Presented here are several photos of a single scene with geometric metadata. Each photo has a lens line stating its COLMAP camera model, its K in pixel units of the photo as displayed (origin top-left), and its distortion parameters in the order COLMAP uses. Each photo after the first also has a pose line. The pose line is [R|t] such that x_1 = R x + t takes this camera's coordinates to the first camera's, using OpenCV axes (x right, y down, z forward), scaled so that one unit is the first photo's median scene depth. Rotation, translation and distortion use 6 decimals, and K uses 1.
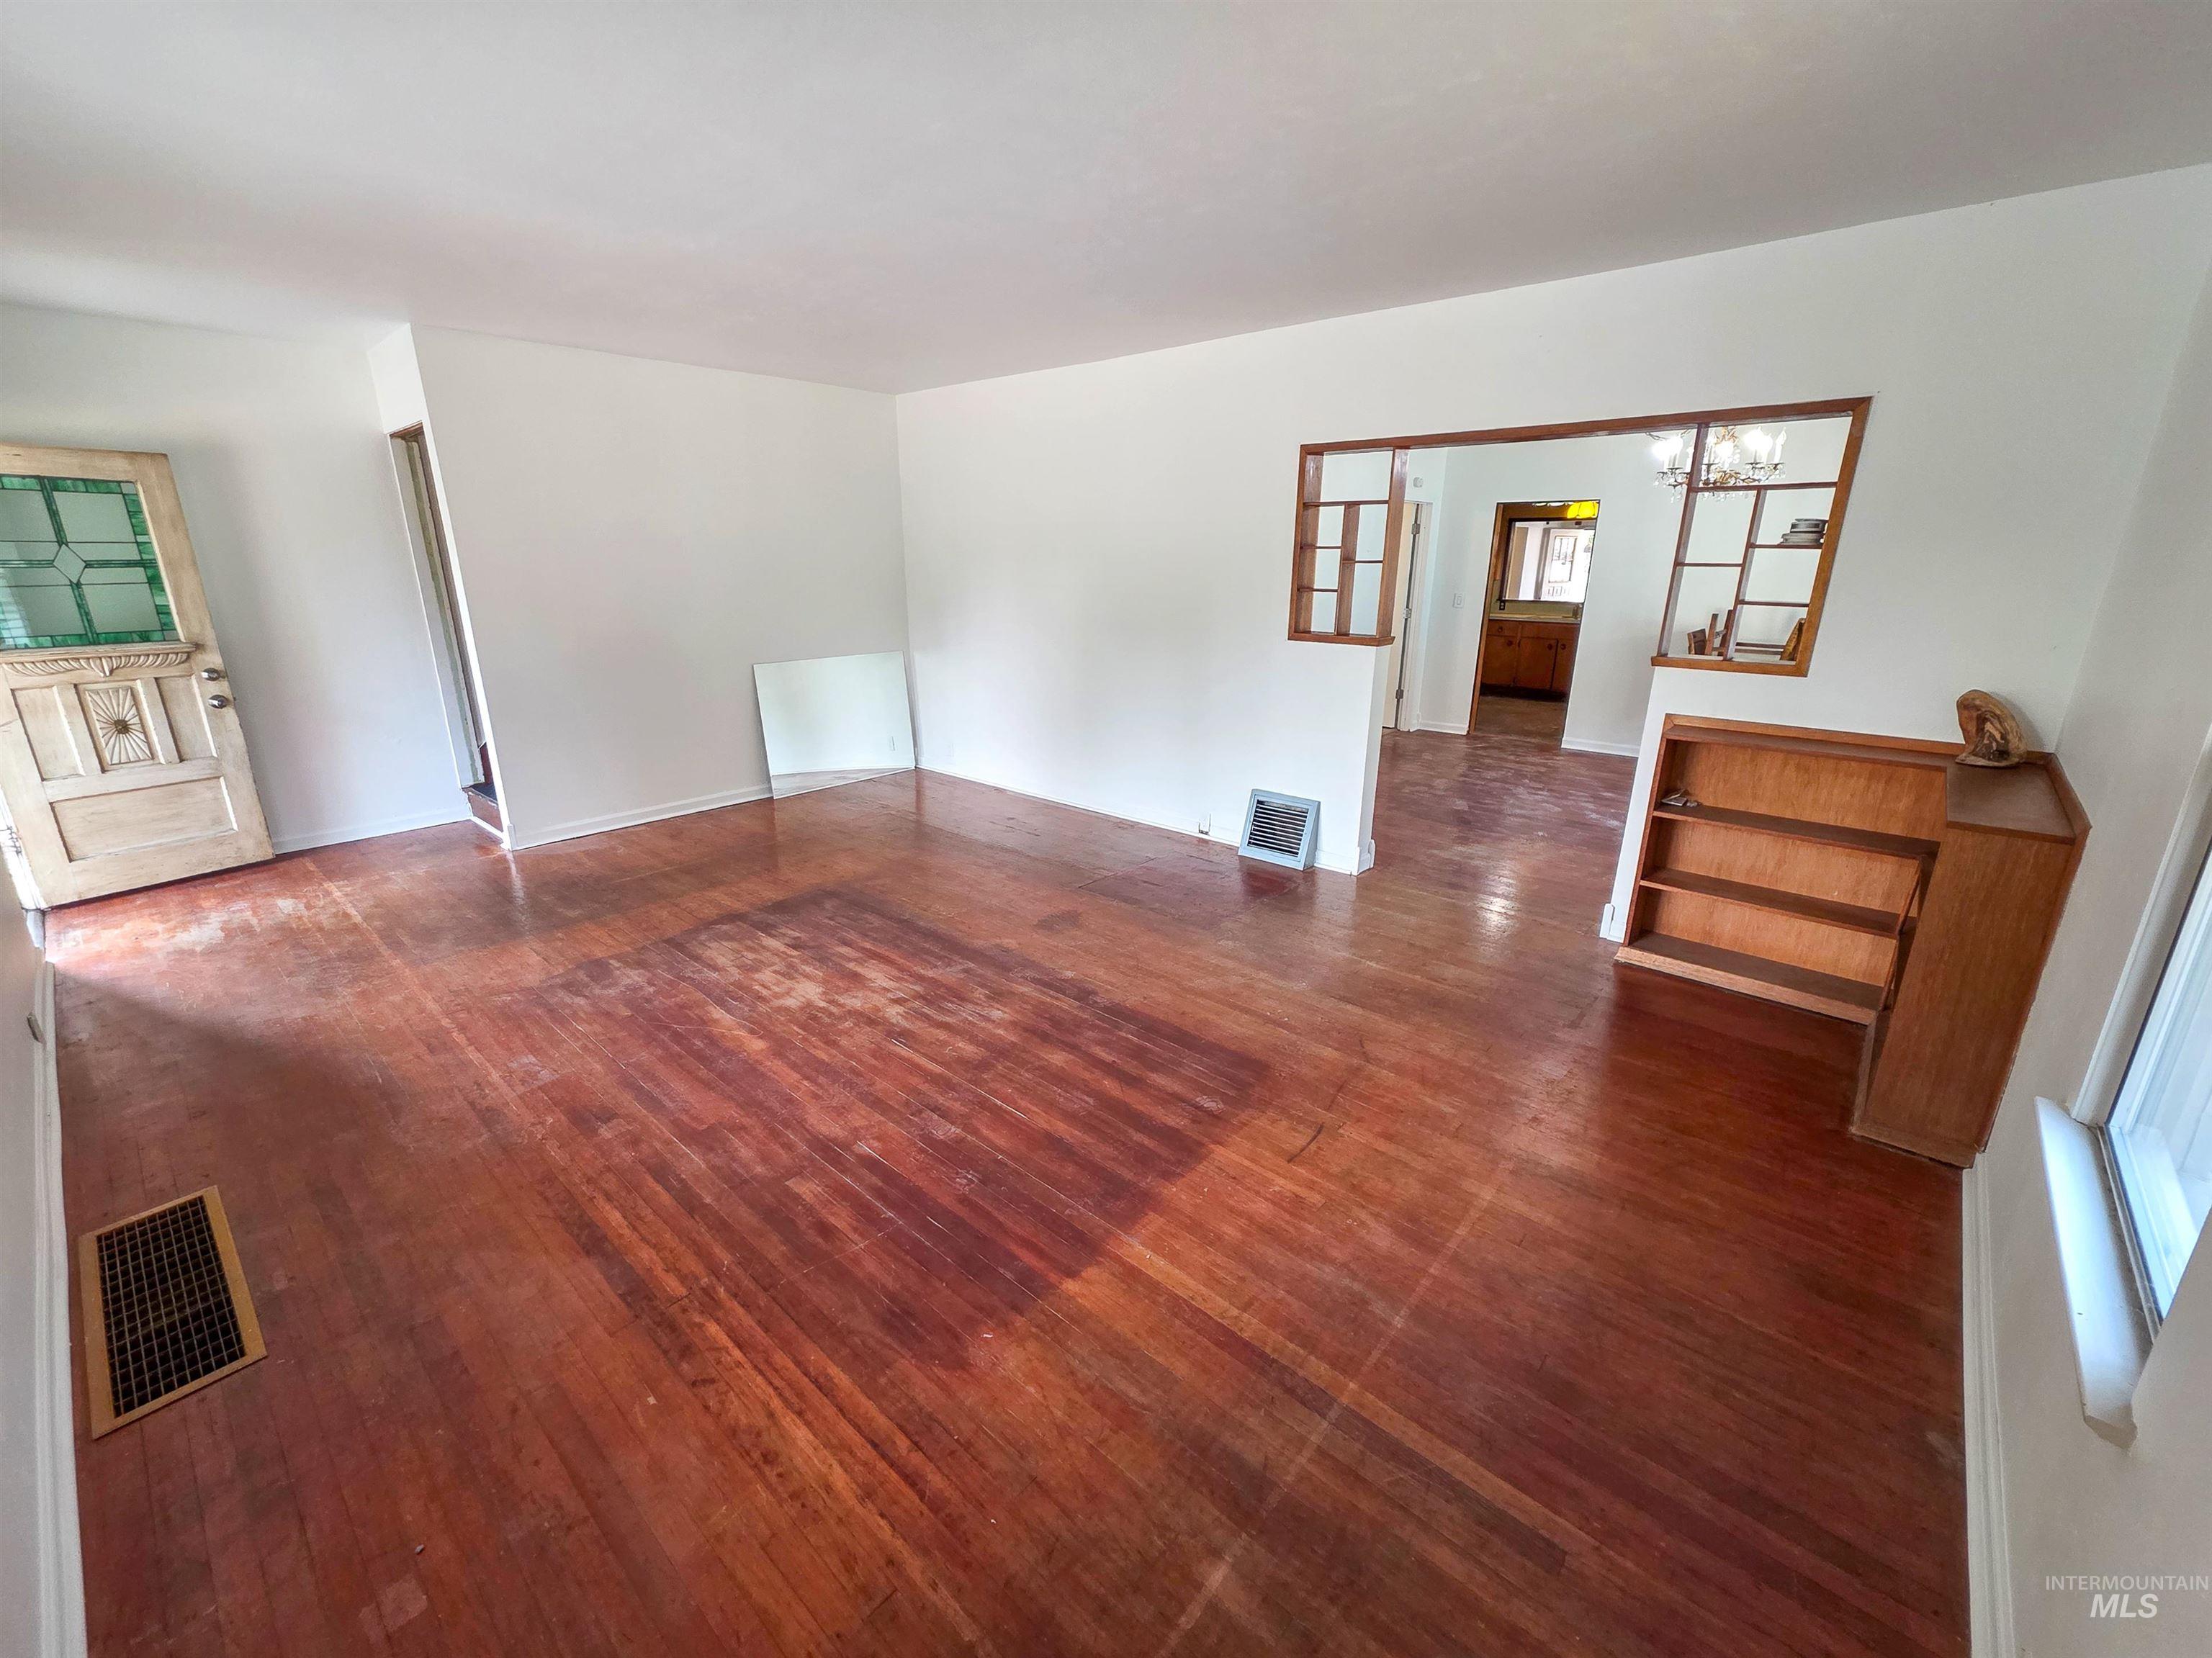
lens RADIAL K [[887.9, 0, 1098.4], [0, 887.9, 817.4], [0, 0, 1]] dist [0.005466, -0.000581]
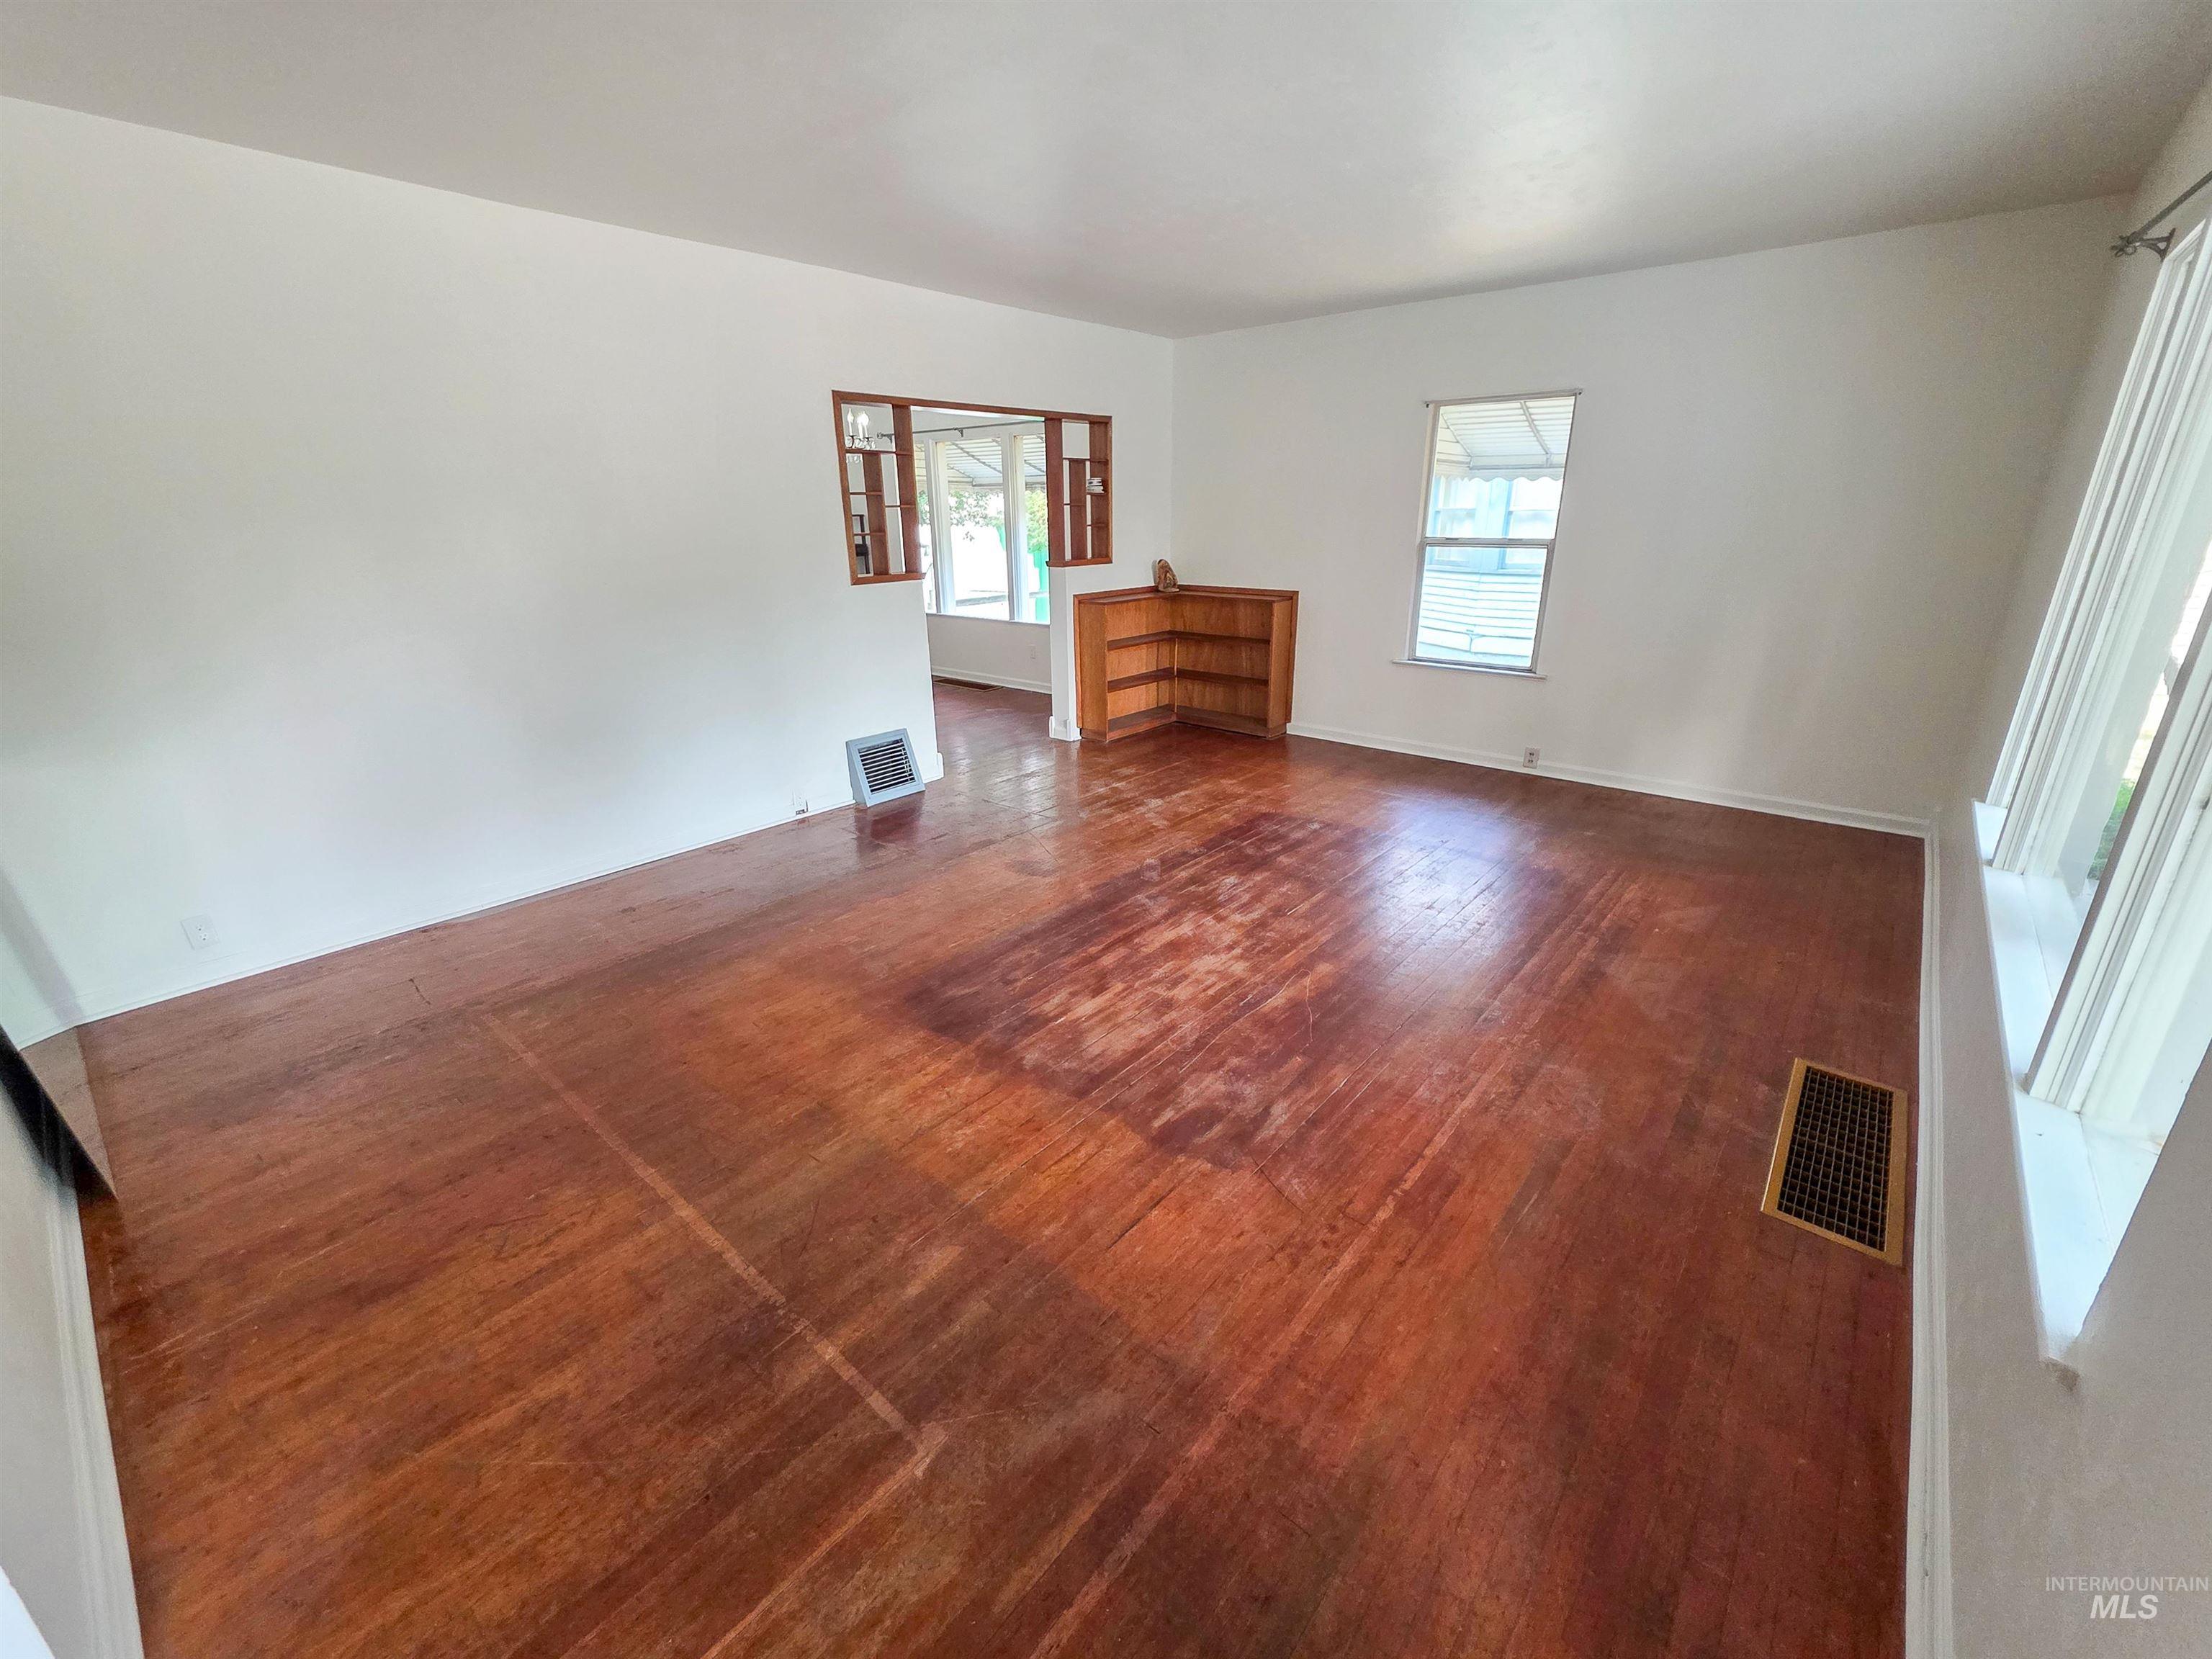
lens RADIAL K [[887.9, 0, 1086.7], [0, 887.9, 809.5], [0, 0, 1]] dist [0.005466, -0.000581]
pose [[0.011328, -0.324090, 0.945958, -1.165592], [0.298435, 0.903999, 0.306140, -0.278257], [-0.954363, 0.278839, 0.106960, 0.981877]]
